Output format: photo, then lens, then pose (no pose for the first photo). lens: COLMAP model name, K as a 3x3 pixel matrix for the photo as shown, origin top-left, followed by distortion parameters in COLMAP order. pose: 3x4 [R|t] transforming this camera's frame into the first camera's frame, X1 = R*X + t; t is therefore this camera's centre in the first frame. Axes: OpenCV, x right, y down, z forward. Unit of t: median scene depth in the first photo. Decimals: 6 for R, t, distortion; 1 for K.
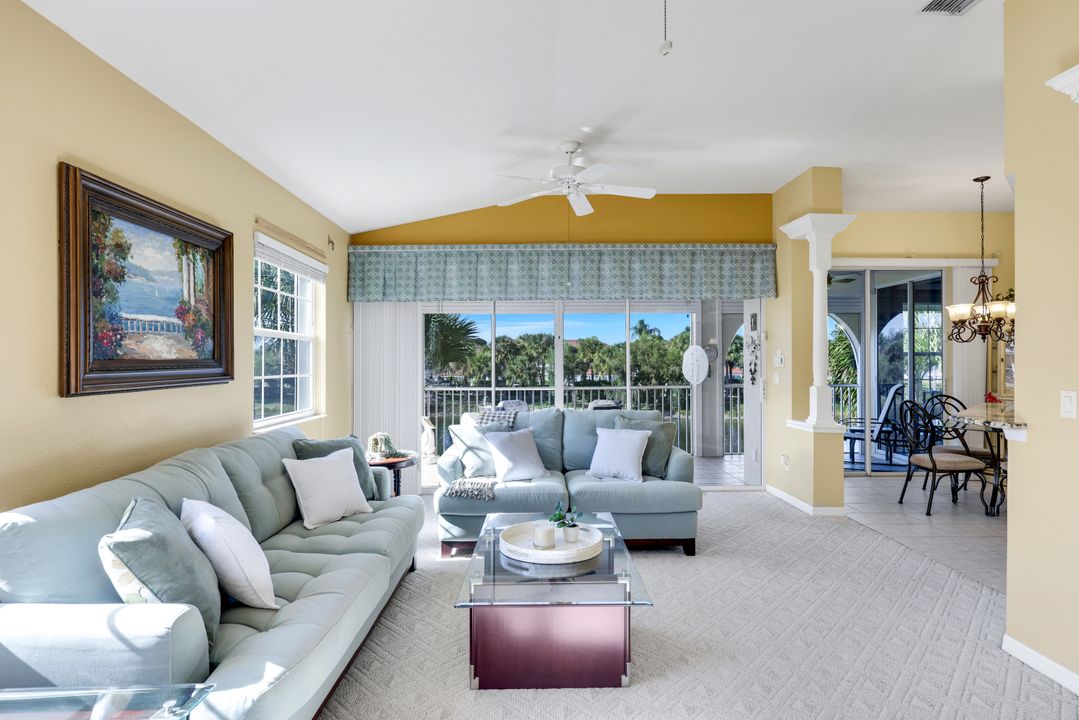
lens RADIAL K [[577.3, 0, 541.6], [0, 577.3, 353.1], [0, 0, 1]] dist [-0.000341, 0.000106]
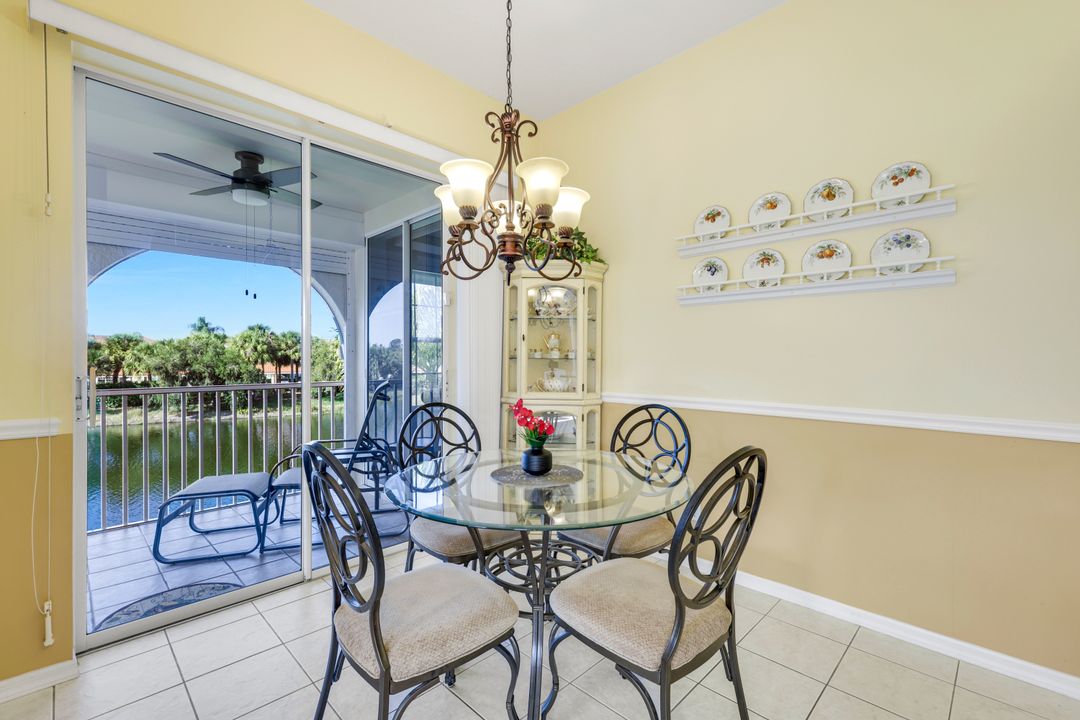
lens RADIAL K [[477.6, 0, 540.0], [0, 477.6, 360.0], [0, 0, 1]] dist [0.000324, 0.000003]
pose [[0.721734, 0.002901, 0.692164, 0.537949], [-0.010791, 0.999917, 0.007062, 0.036084], [-0.692086, -0.012566, 0.721706, 0.727775]]
